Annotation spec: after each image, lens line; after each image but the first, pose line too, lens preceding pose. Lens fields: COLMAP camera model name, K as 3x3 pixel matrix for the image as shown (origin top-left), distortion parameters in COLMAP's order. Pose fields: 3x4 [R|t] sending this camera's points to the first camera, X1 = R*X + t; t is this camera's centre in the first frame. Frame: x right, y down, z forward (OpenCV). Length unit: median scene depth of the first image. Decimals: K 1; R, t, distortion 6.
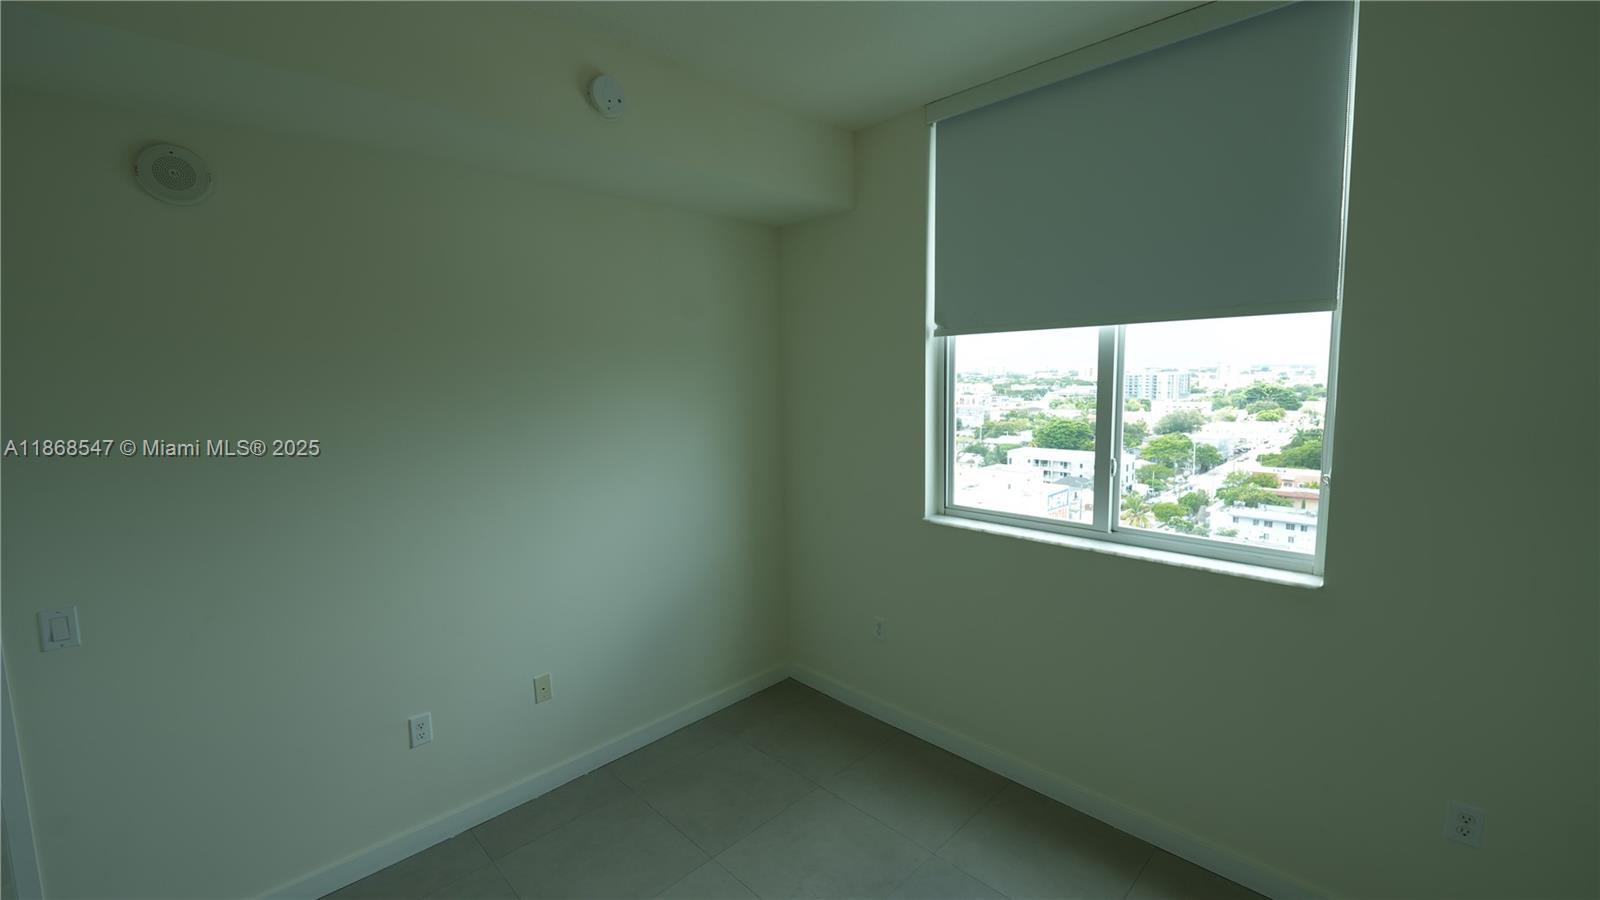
lens RADIAL K [[654.9, 0, 800.3], [0, 654.9, 455.4], [0, 0, 1]] dist [-0.002142, -0.002959]
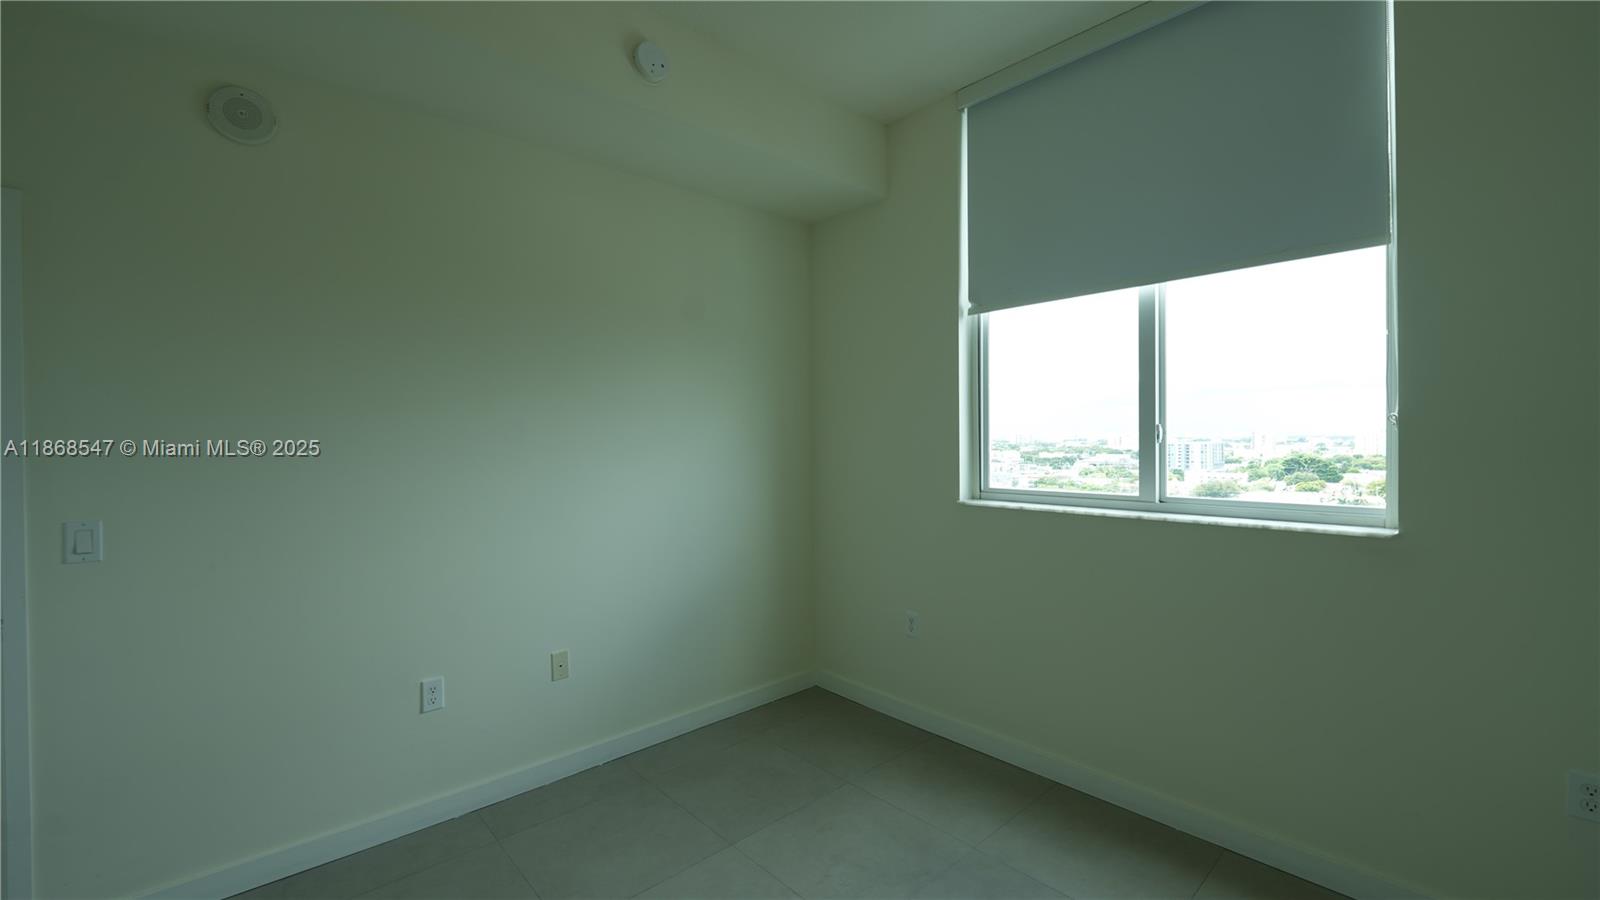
lens RADIAL K [[654.9, 0, 799.9], [0, 654.9, 453.8], [0, 0, 1]] dist [-0.002142, -0.002959]
pose [[0.999113, 0.011658, -0.040462, -0.006295], [-0.015746, 0.994637, -0.102220, 0.131189], [0.039054, 0.102766, 0.993939, 0.026051]]
